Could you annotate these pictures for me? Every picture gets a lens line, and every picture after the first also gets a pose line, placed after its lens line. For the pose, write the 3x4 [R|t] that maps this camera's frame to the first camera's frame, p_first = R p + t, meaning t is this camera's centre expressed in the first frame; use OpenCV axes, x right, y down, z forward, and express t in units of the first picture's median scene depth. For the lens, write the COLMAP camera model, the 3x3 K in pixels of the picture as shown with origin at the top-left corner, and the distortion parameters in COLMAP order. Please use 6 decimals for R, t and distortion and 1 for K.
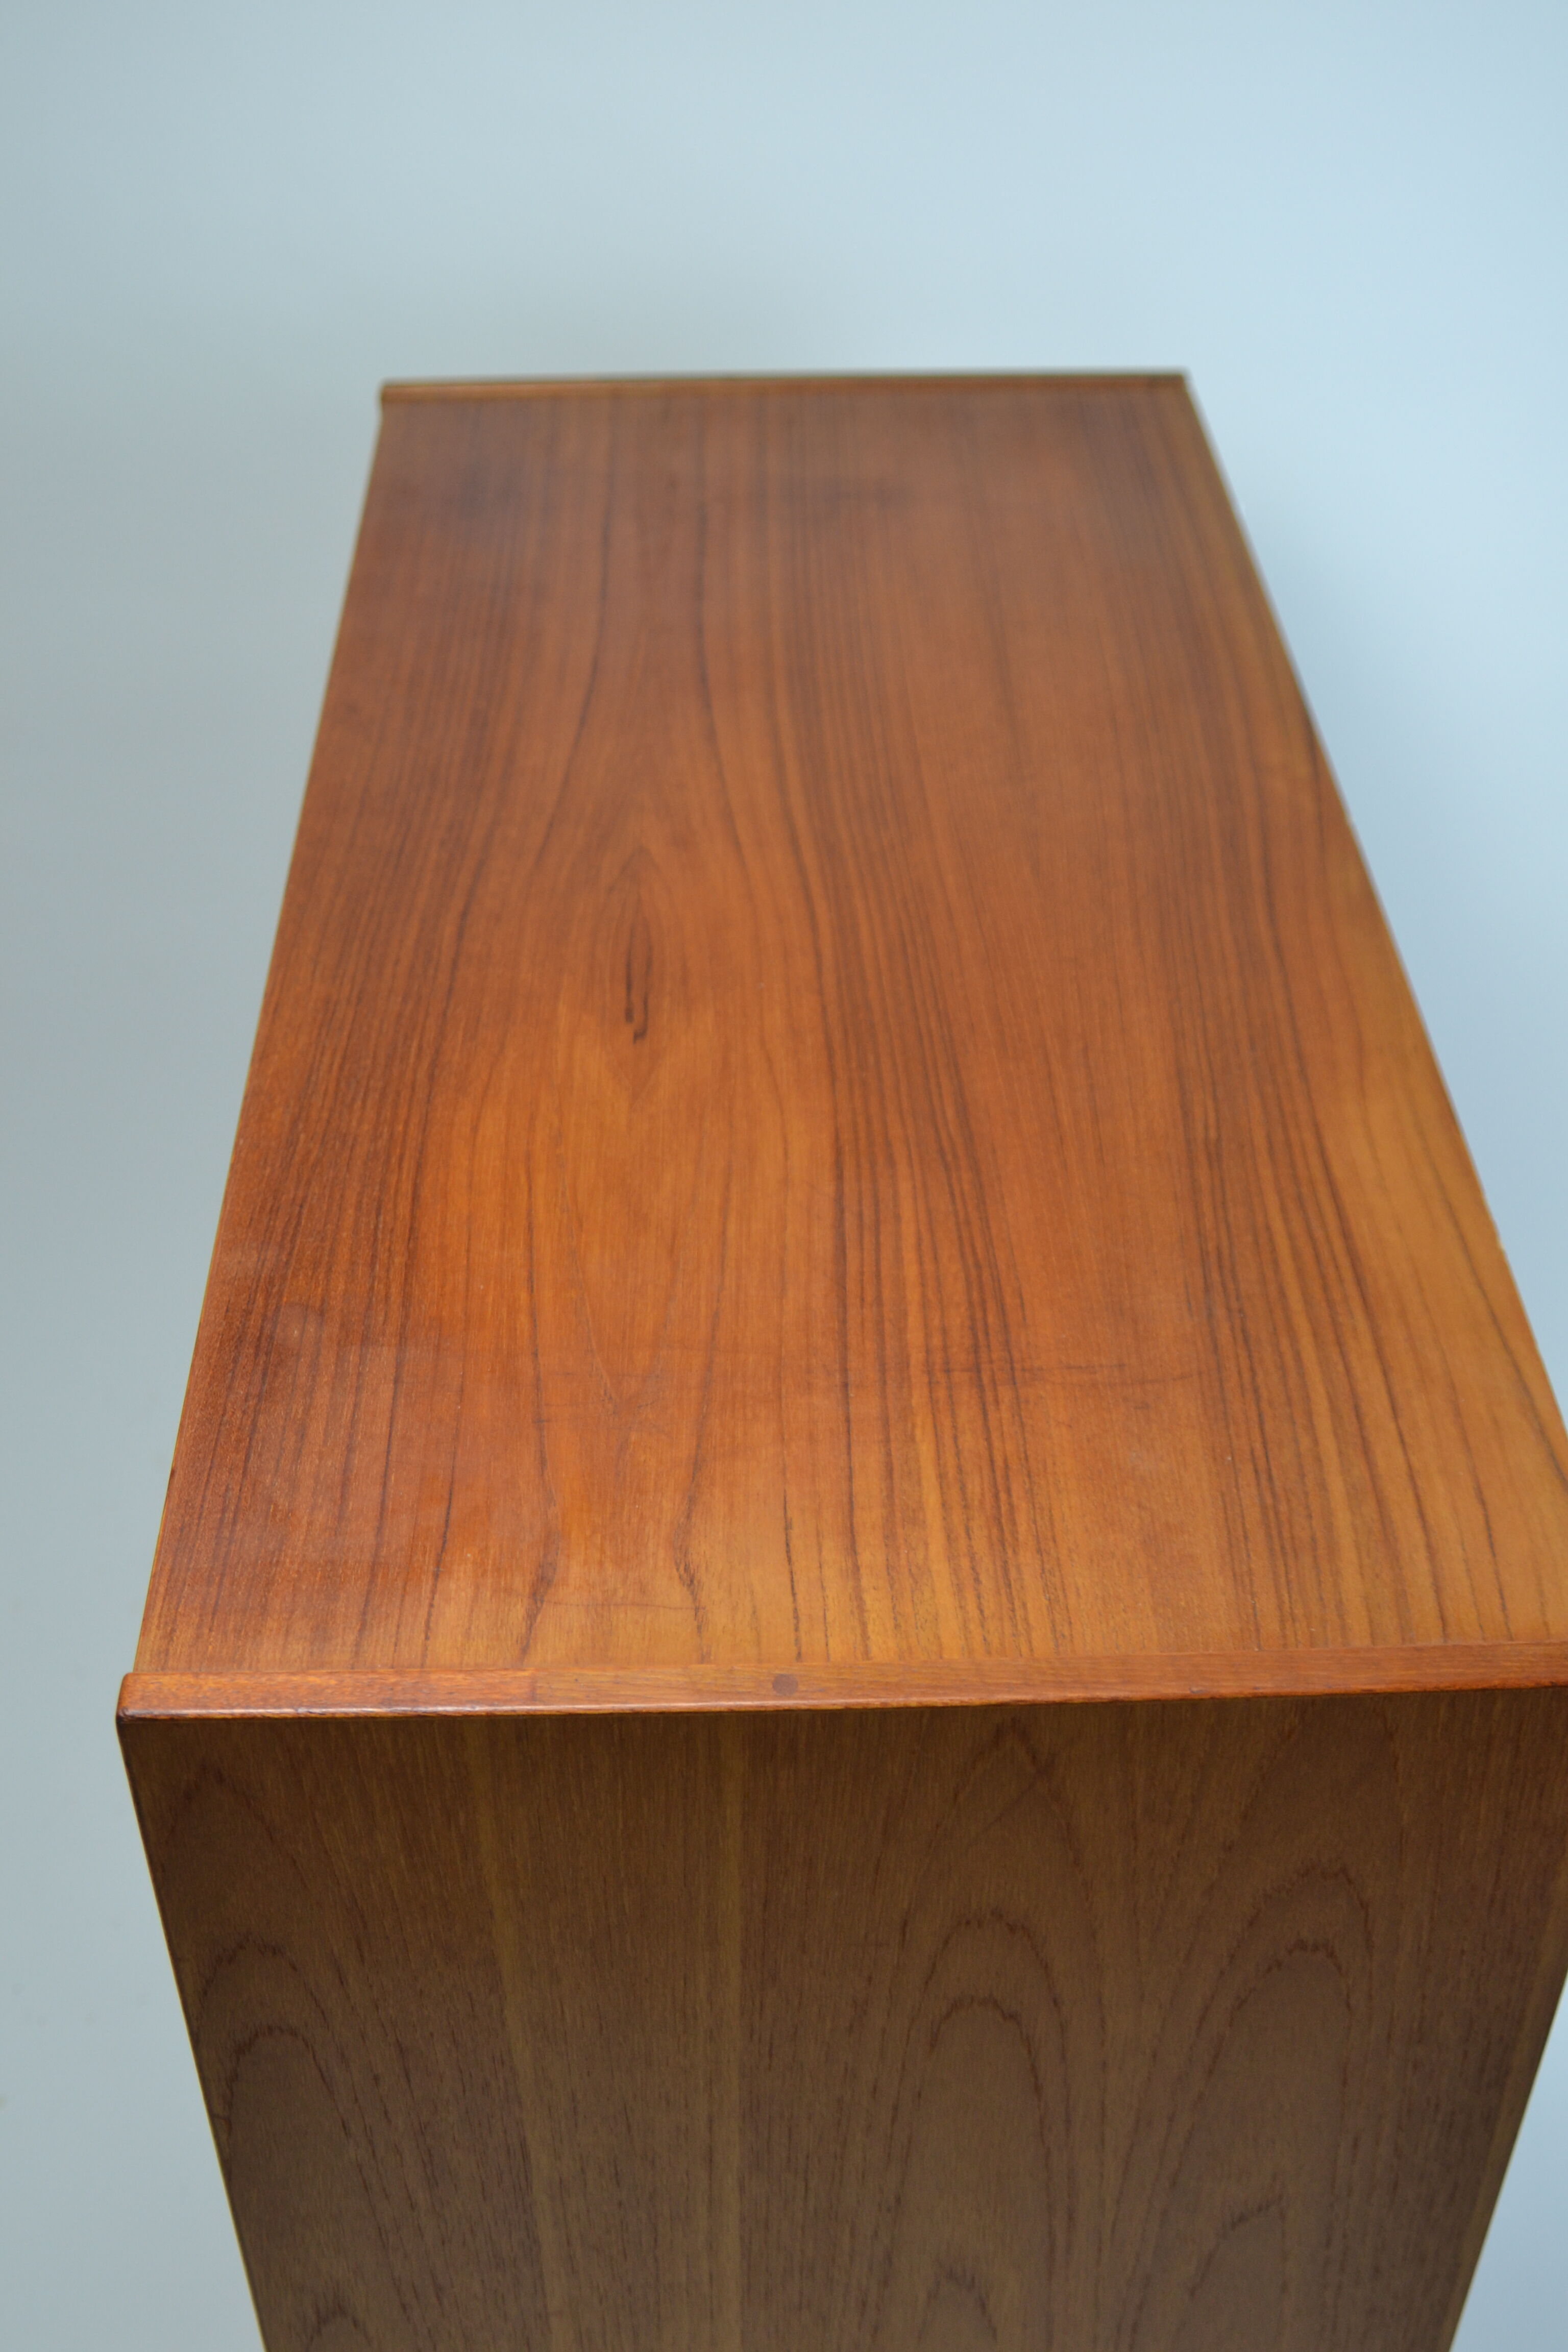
lens RADIAL K [[2828.9, 0, 779.6], [0, 2828.9, 1176.3], [0, 0, 1]] dist [-0.015656, 0.000000]
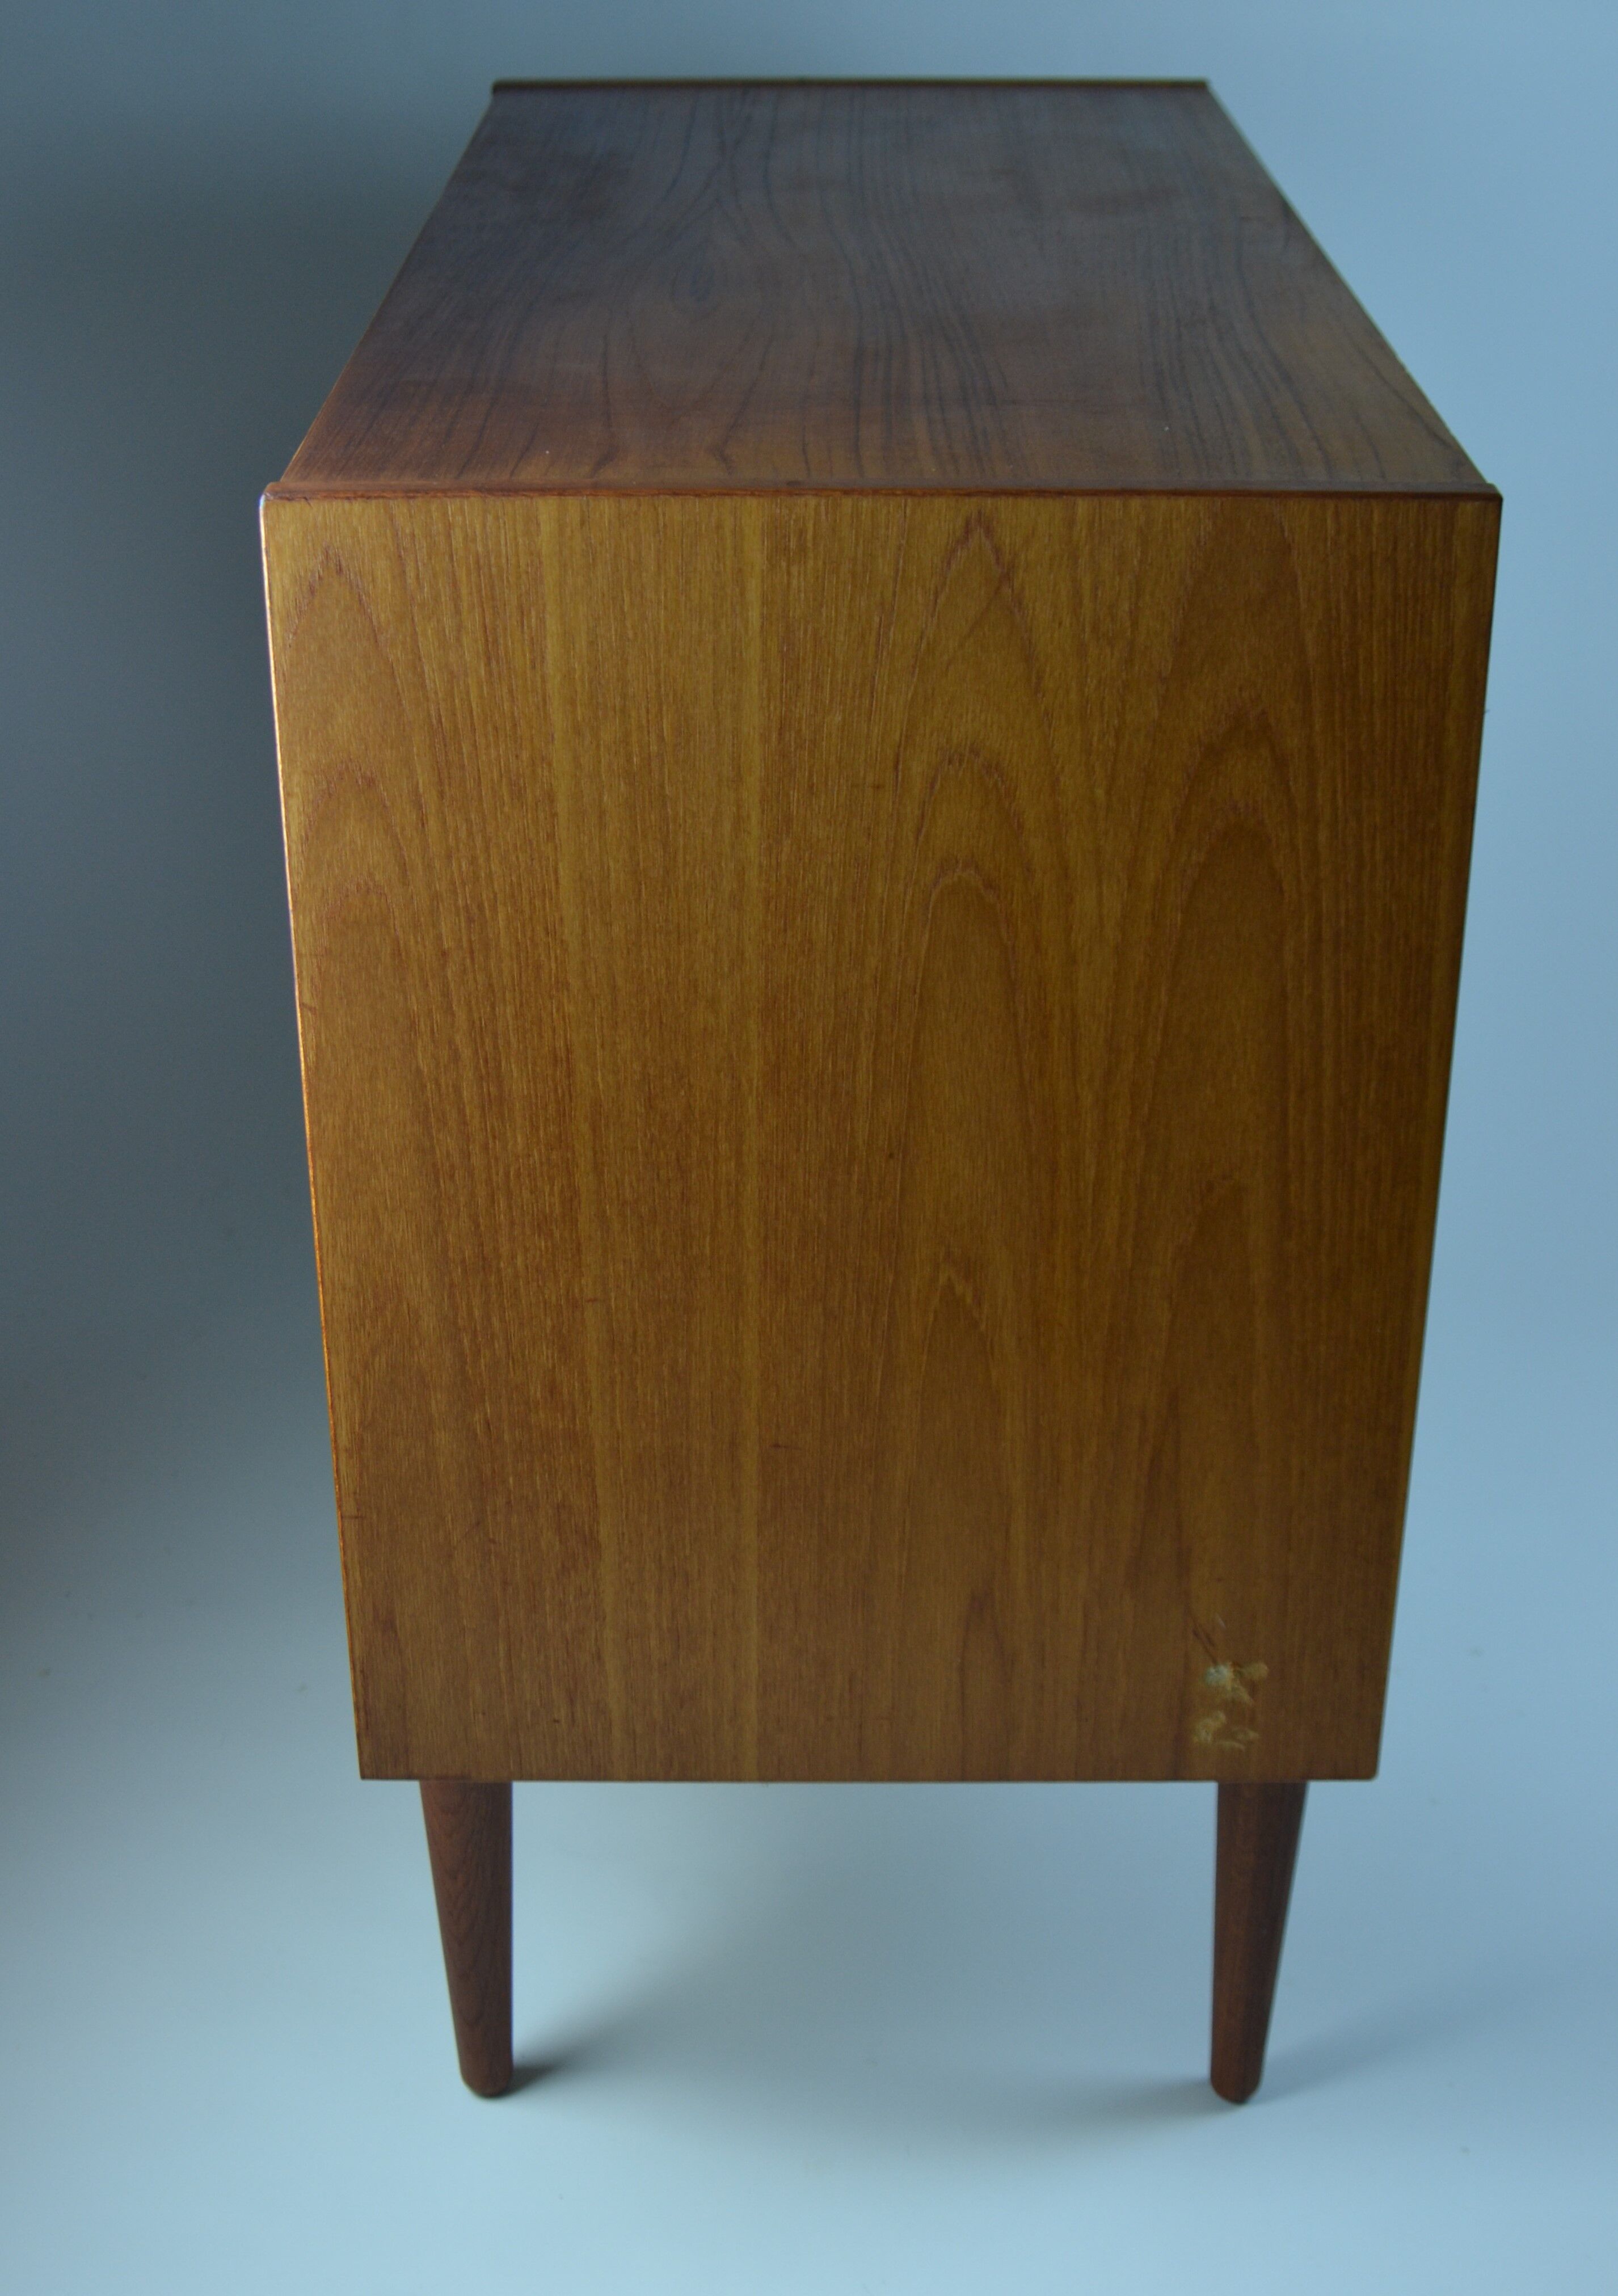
lens RADIAL K [[3436.0, 0, 812.0], [0, 3436.0, 1147.4], [0, 0, 1]] dist [-0.008260, 0.000000]
pose [[0.999503, 0.010722, -0.029643, 0.053065], [-0.018879, 0.956675, -0.290545, 0.843045], [0.025243, 0.290960, 0.956402, -0.341811]]
